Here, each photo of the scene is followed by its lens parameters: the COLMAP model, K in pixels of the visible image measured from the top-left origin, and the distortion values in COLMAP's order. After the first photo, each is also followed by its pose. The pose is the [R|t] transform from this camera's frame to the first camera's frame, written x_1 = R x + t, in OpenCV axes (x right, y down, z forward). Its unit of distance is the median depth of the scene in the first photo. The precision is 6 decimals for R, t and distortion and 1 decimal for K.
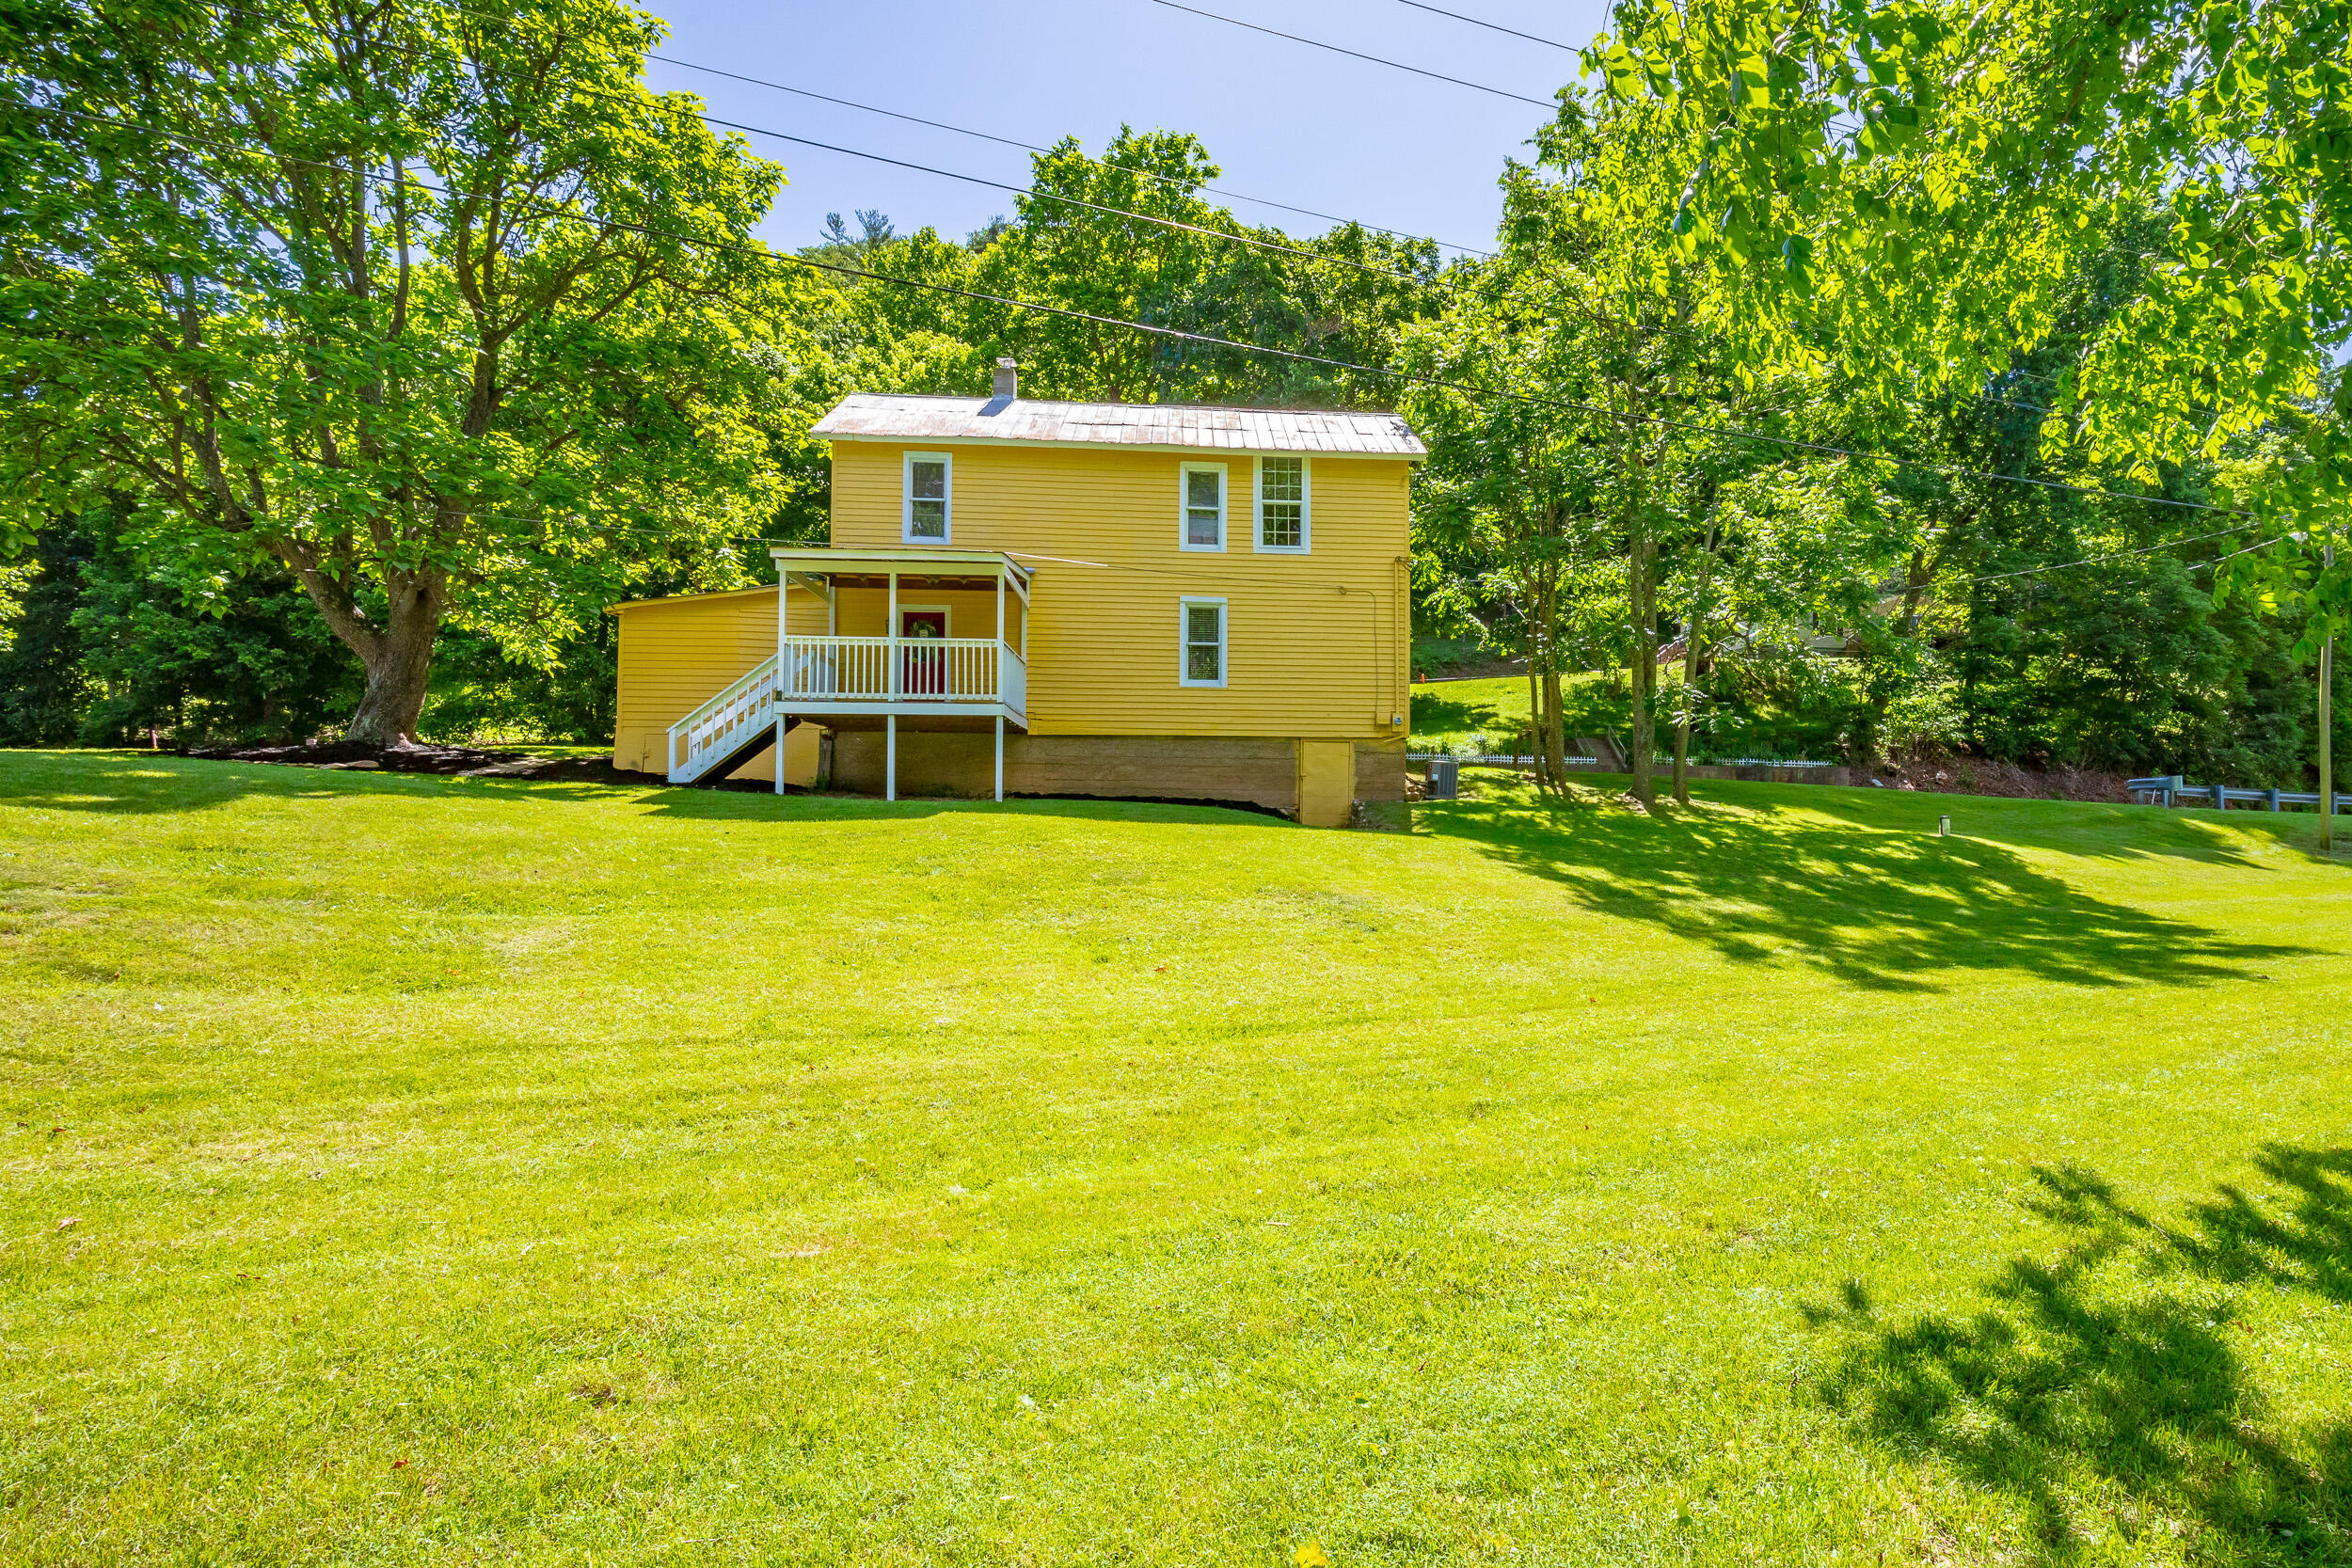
lens RADIAL K [[1048.3, 0, 1159.3], [0, 1048.3, 790.9], [0, 0, 1]] dist [0.000511, 0.000420]
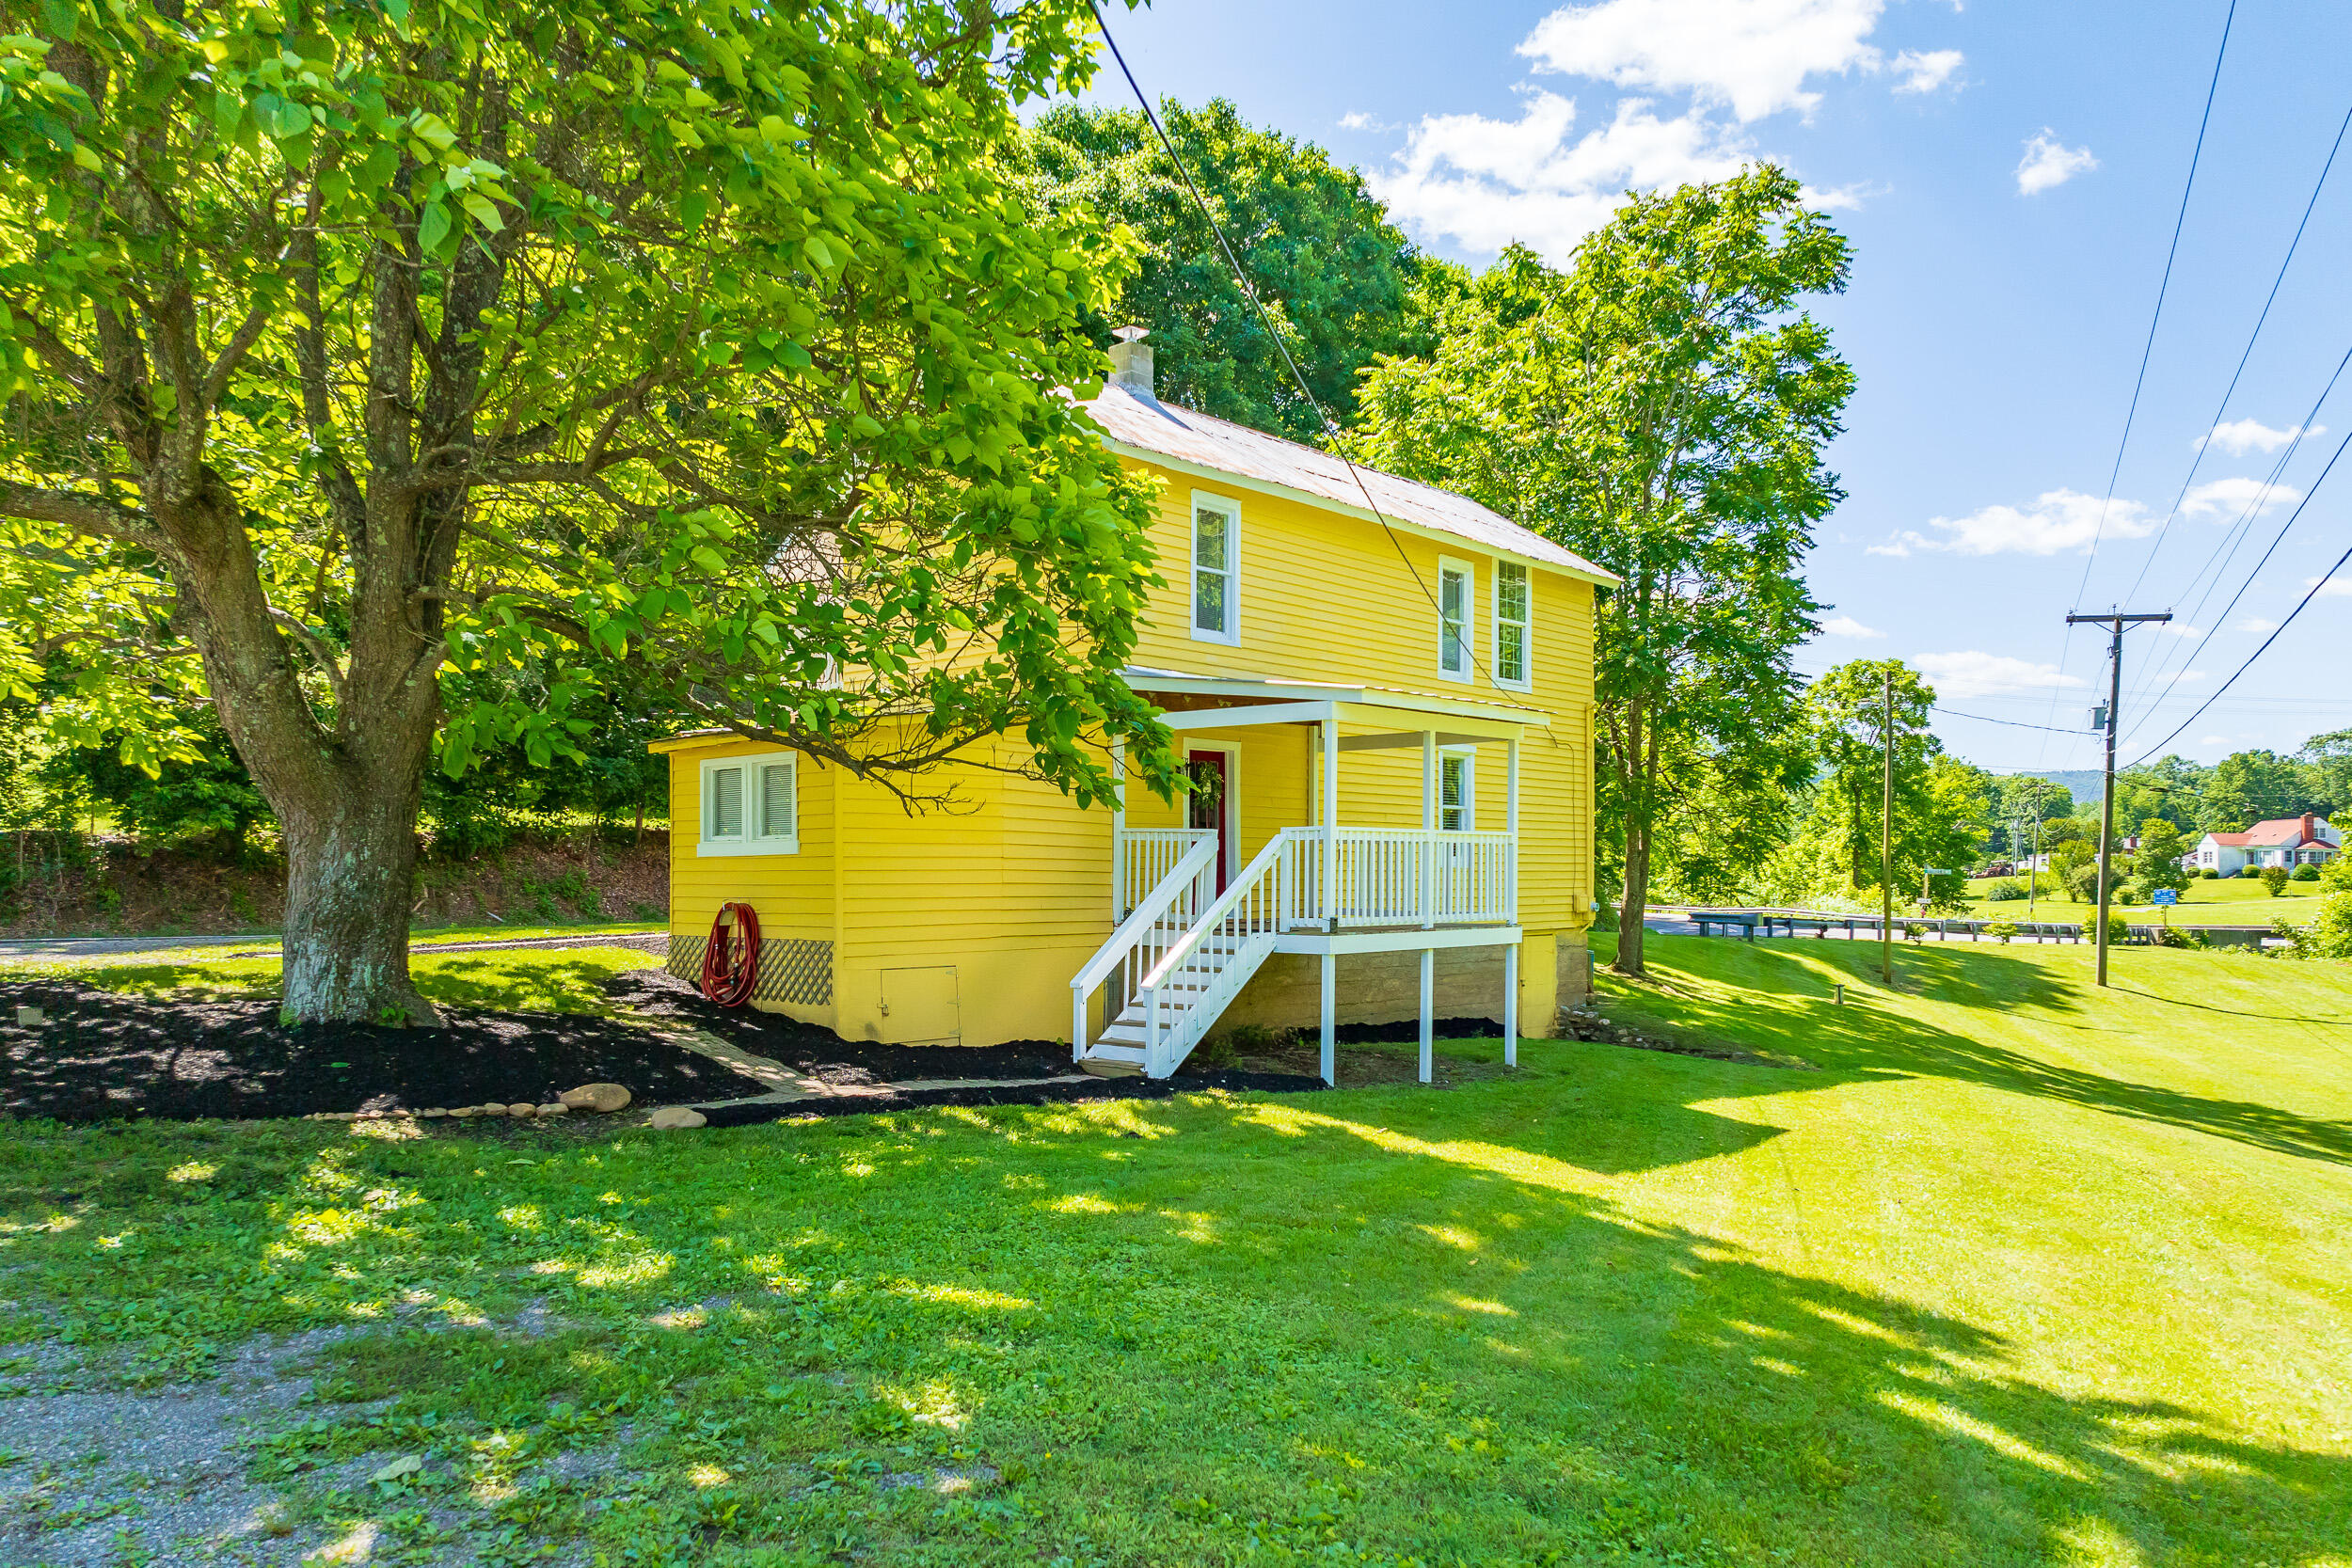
lens RADIAL K [[1613.7, 0, 1178.6], [0, 1613.7, 807.1], [0, 0, 1]] dist [0.014159, 0.001563]
pose [[0.757995, 0.031300, 0.651509, -0.786725], [-0.030199, 0.999461, -0.012881, -0.113200], [-0.651561, -0.009911, 0.758531, 0.254652]]
